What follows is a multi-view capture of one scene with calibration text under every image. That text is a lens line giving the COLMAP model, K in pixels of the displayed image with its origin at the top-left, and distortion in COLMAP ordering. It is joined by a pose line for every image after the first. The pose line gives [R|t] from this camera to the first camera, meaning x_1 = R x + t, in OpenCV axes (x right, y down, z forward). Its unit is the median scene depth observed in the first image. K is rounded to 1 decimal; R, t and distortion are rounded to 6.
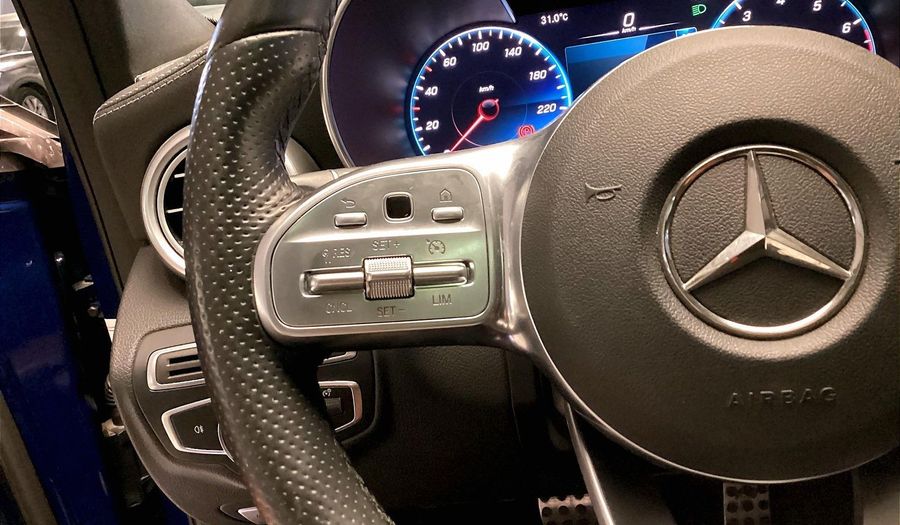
lens RADIAL K [[790.6, 0, 458.0], [0, 790.6, 264.2], [0, 0, 1]] dist [0.077764, -0.160425]
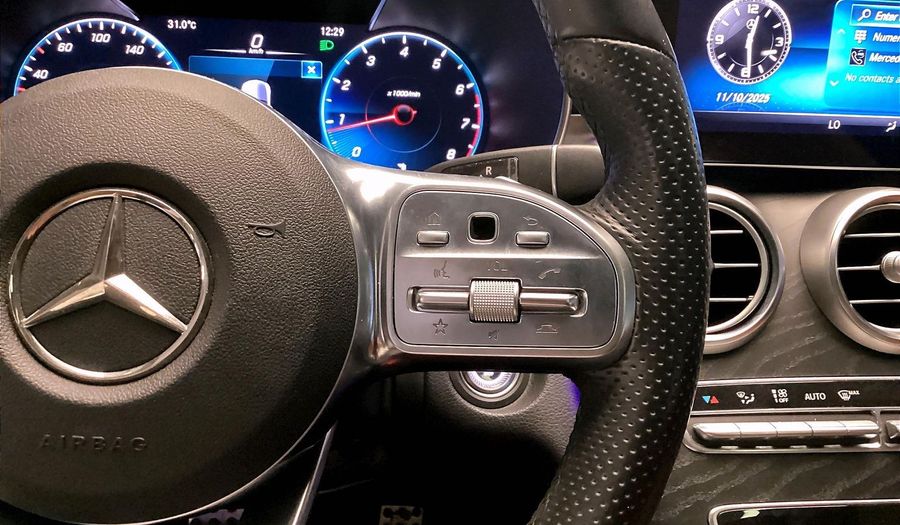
lens RADIAL K [[790.6, 0, 458.0], [0, 790.6, 264.2], [0, 0, 1]] dist [0.077764, -0.160425]
pose [[0.966104, 0.133600, 0.220891, 0.270410], [-0.132893, 0.990965, -0.018132, -0.044347], [-0.221318, -0.011837, 0.975130, -0.032897]]
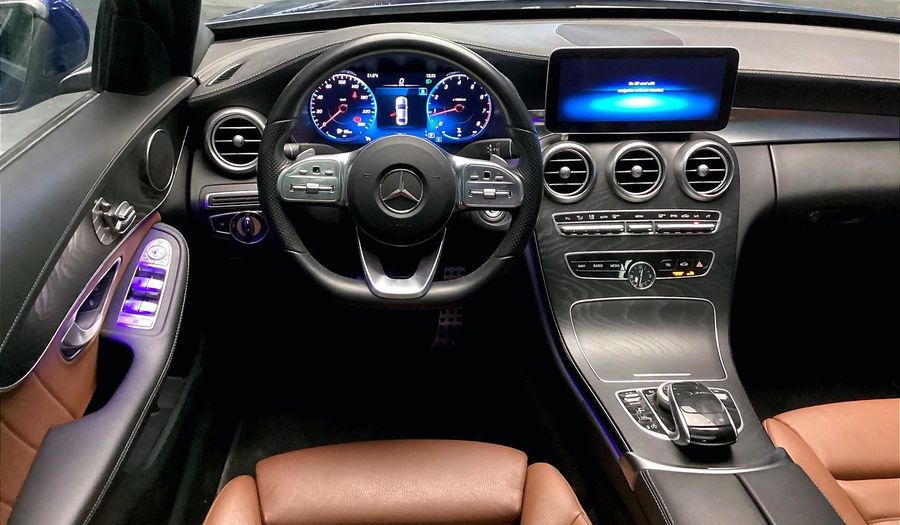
lens RADIAL K [[797.4, 0, 450.0], [0, 797.4, 262.5], [0, 0, 1]] dist [0.130996, -0.167971]
pose [[0.976607, 0.079201, 0.199913, -0.099205], [-0.117816, 0.974815, 0.189353, -0.242243], [-0.179882, -0.208477, 0.961343, -1.582360]]
